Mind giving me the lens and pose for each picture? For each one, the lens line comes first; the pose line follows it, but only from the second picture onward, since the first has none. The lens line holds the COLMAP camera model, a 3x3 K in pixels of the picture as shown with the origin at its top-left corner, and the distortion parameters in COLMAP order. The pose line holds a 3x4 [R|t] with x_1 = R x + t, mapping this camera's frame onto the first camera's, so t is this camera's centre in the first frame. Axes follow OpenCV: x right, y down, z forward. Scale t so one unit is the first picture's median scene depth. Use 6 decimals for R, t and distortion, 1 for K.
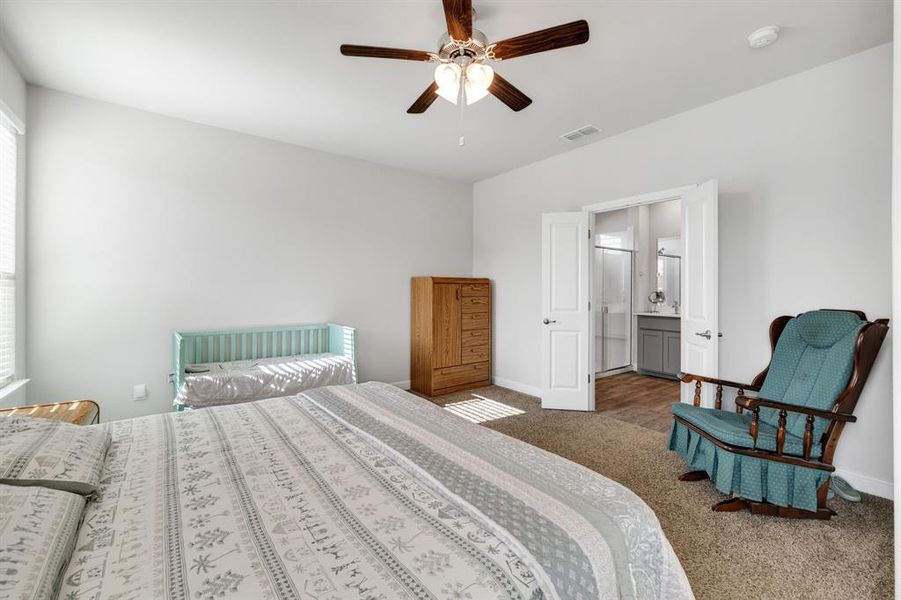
lens RADIAL K [[383.0, 0, 453.7], [0, 383.0, 291.9], [0, 0, 1]] dist [0.001818, 0.000167]
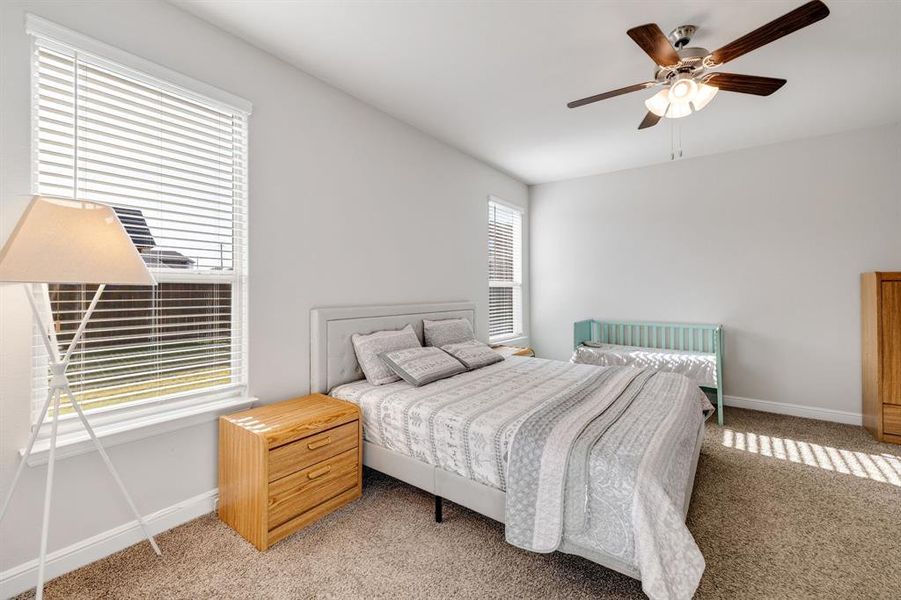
lens RADIAL K [[383.0, 0, 453.7], [0, 383.0, 291.9], [0, 0, 1]] dist [0.001818, 0.000167]
pose [[0.316822, 0.000169, -0.948485, 0.521846], [-0.001010, 0.999999, -0.000159, -0.002759], [0.948485, 0.001008, 0.316822, 0.018846]]
